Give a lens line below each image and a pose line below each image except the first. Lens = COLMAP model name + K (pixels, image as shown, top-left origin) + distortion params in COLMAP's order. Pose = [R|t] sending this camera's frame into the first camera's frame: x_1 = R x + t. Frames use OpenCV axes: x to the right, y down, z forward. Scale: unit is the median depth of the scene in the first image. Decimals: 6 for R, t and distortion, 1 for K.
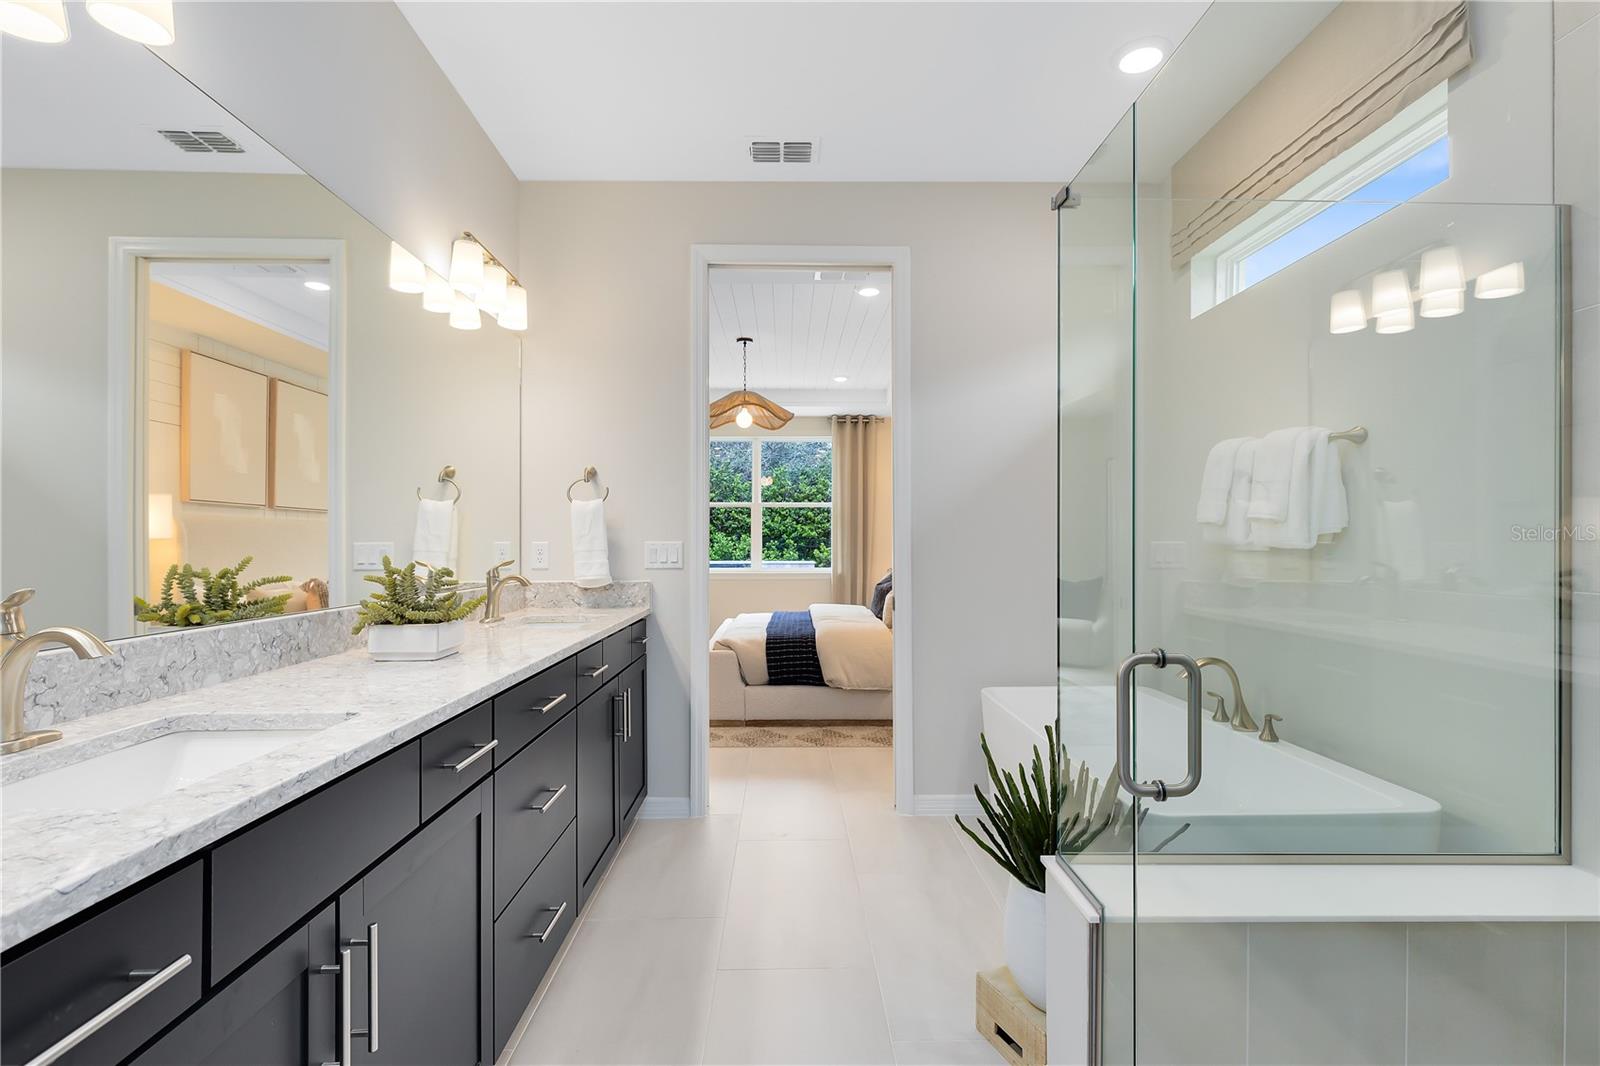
lens RADIAL K [[730.6, 0, 793.5], [0, 730.6, 538.7], [0, 0, 1]] dist [0.010650, 0.000299]
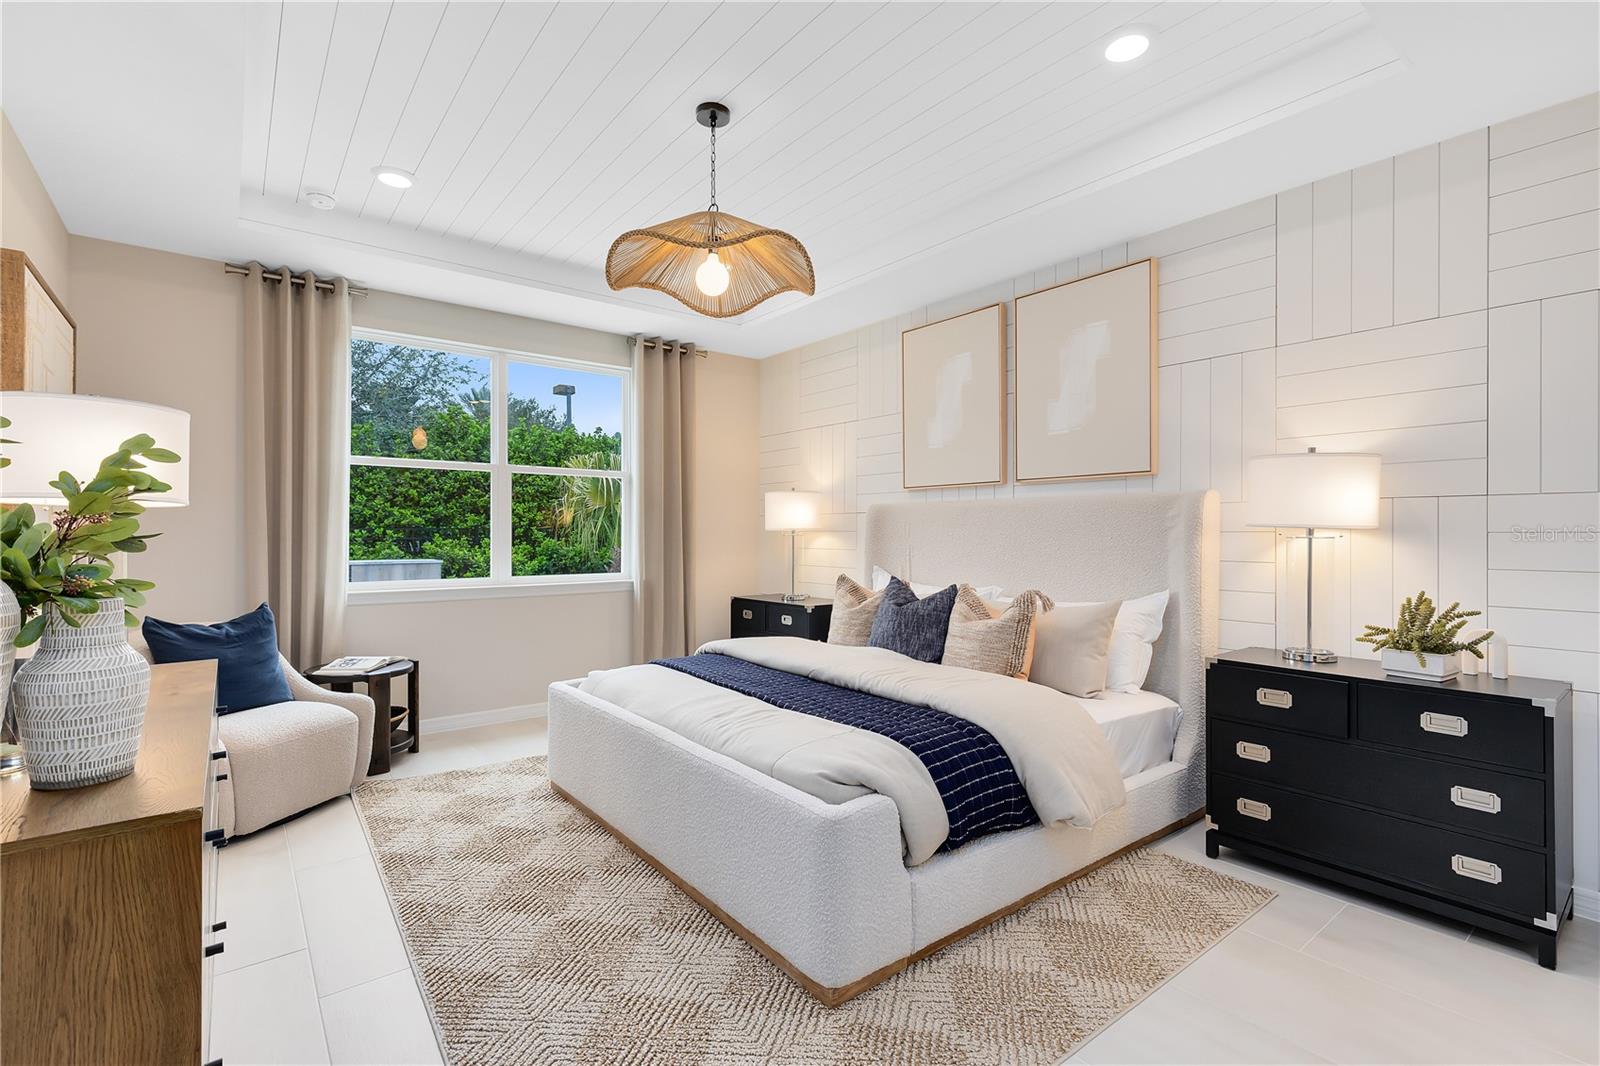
lens RADIAL K [[730.6, 0, 804.7], [0, 730.6, 536.6], [0, 0, 1]] dist [0.010650, 0.000299]
pose [[0.801037, 0.002628, 0.598609, -0.205394], [-0.008204, 0.999945, 0.006588, 0.002498], [-0.598559, -0.010189, 0.801014, 0.388093]]
